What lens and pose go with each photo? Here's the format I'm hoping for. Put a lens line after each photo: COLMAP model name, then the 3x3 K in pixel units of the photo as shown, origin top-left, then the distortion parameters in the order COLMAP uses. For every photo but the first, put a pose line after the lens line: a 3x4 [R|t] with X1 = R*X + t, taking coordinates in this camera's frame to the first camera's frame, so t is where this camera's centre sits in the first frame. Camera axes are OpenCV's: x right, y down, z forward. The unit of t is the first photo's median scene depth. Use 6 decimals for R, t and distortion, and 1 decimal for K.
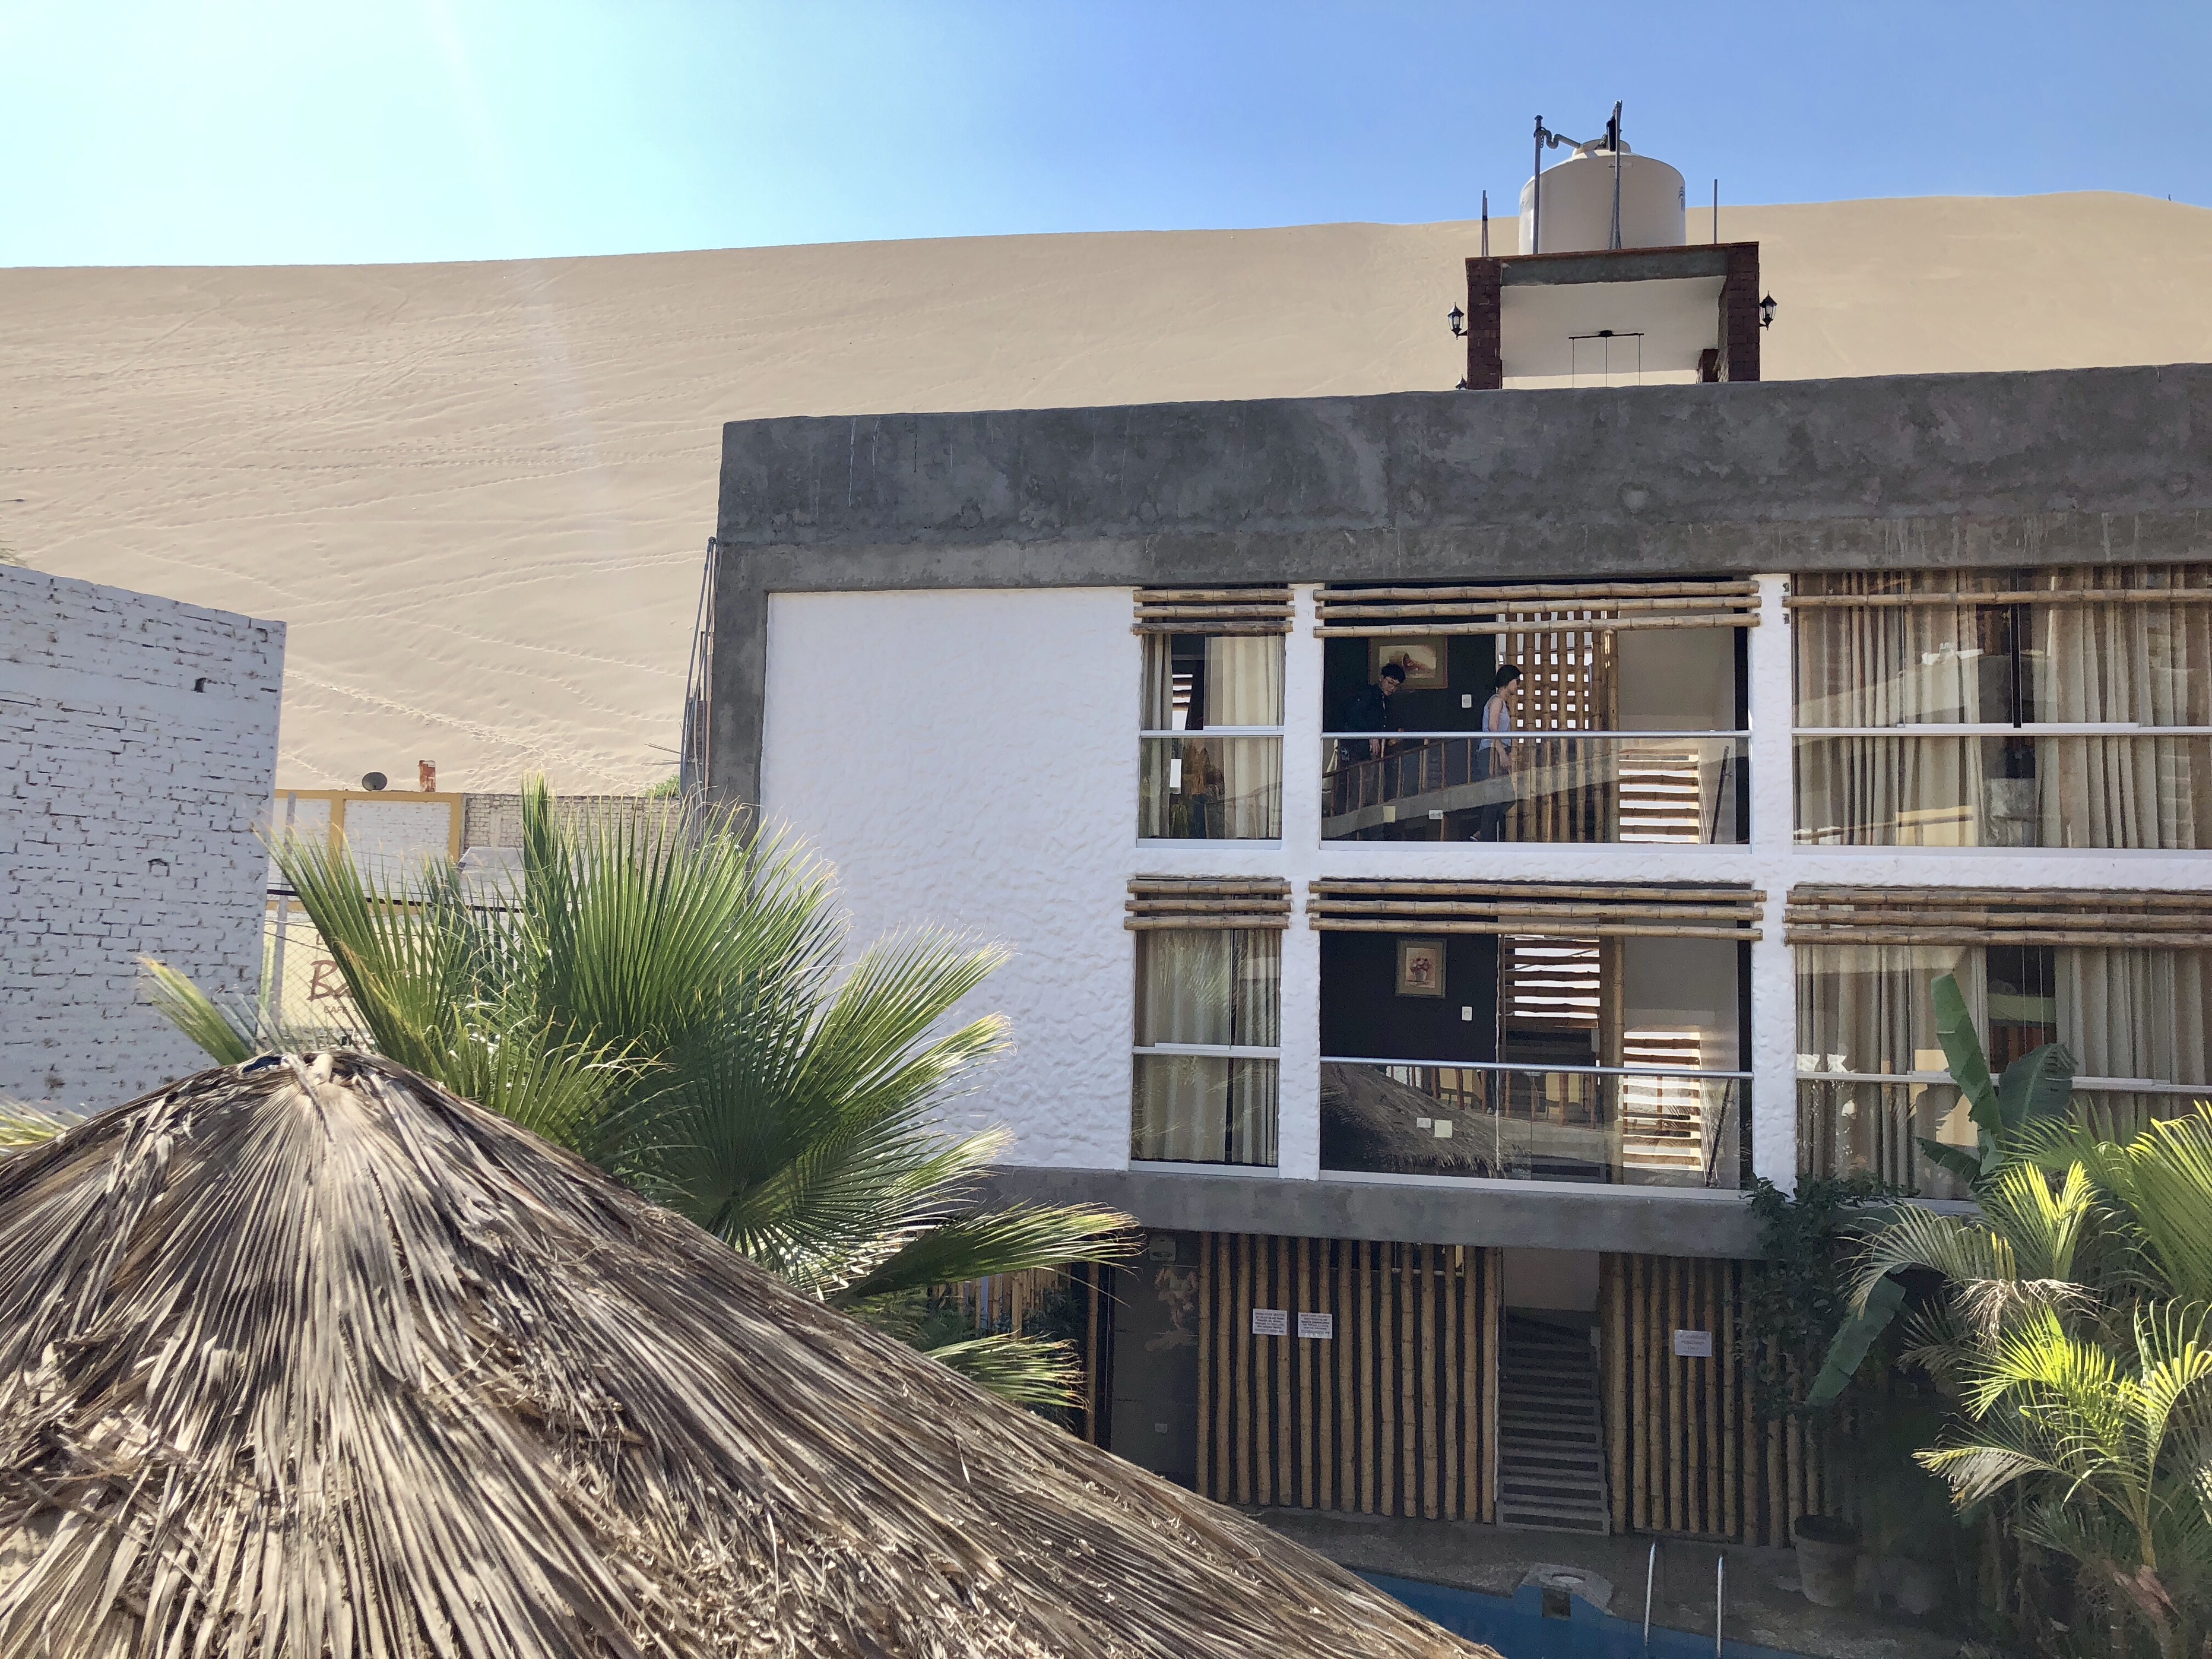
lens RADIAL K [[1810.7, 0, 1108.9], [0, 1810.7, 832.9], [0, 0, 1]] dist [0.038167, -0.040886]
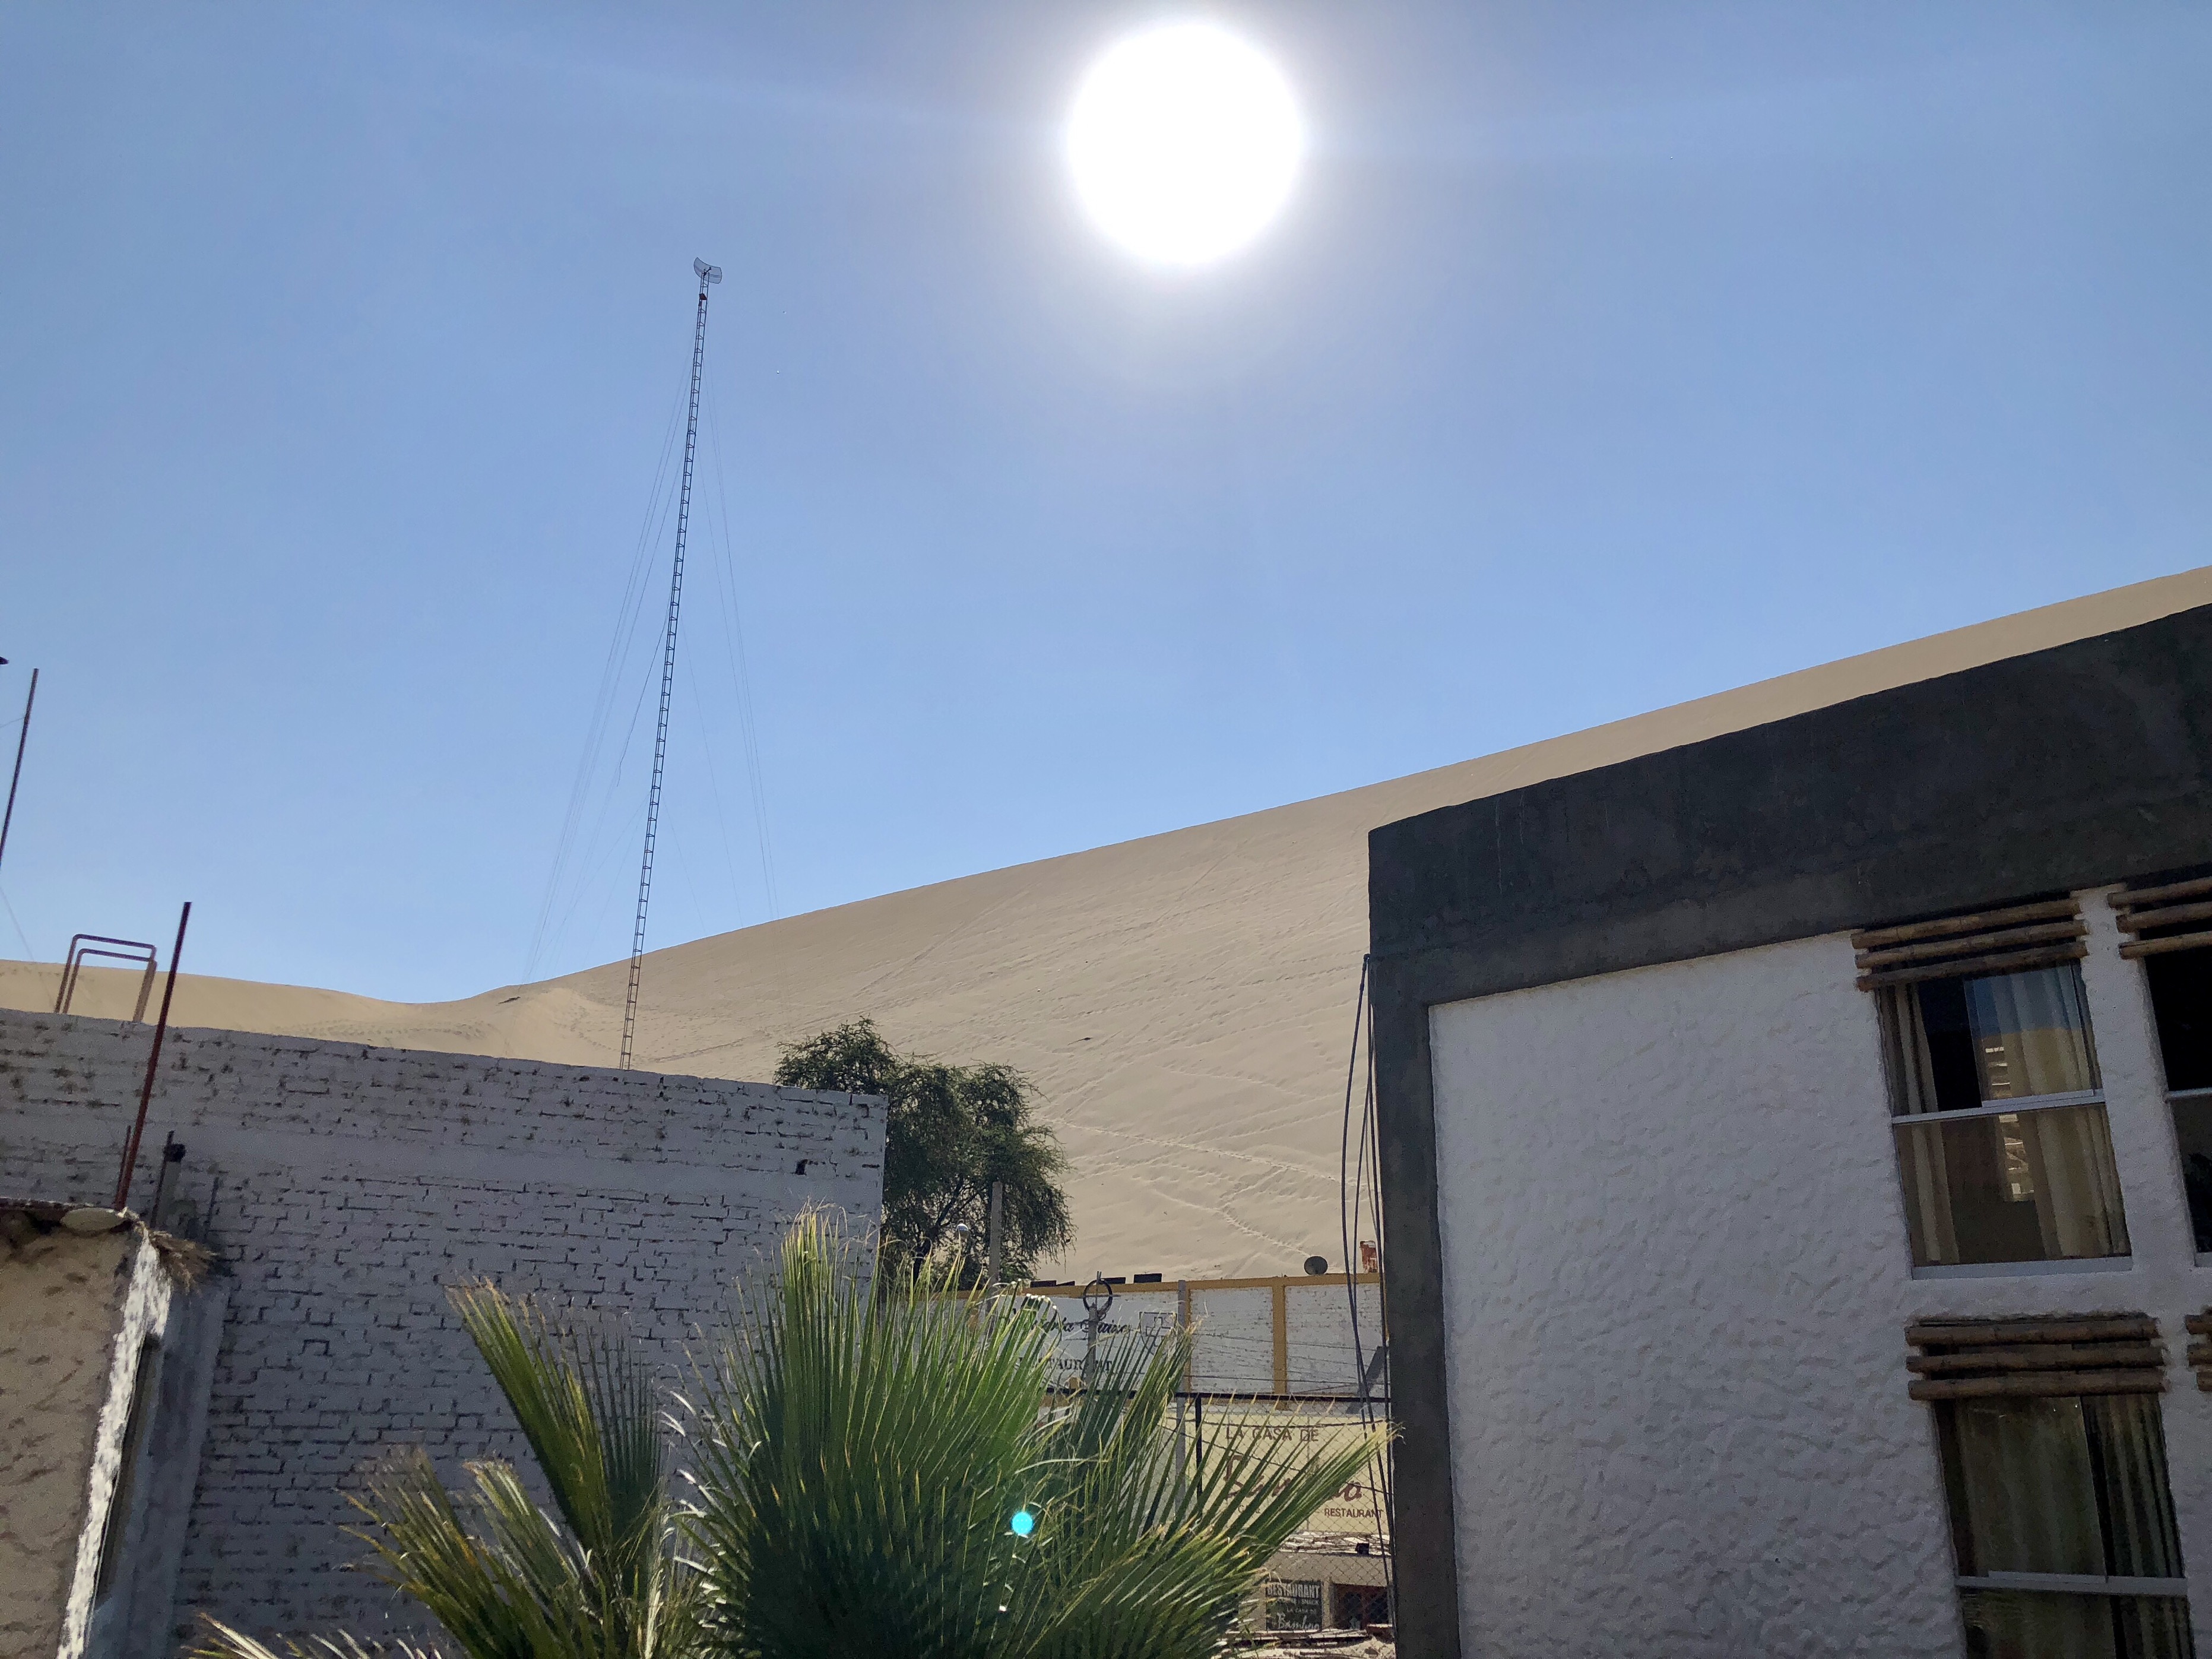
lens RADIAL K [[1810.7, 0, 1089.9], [0, 1810.7, 813.8], [0, 0, 1]] dist [0.038167, -0.040886]
pose [[0.839515, -0.193415, -0.507746, 0.145959], [0.052444, 0.958977, -0.278591, 0.015326], [0.540800, 0.207254, 0.815218, 0.186526]]
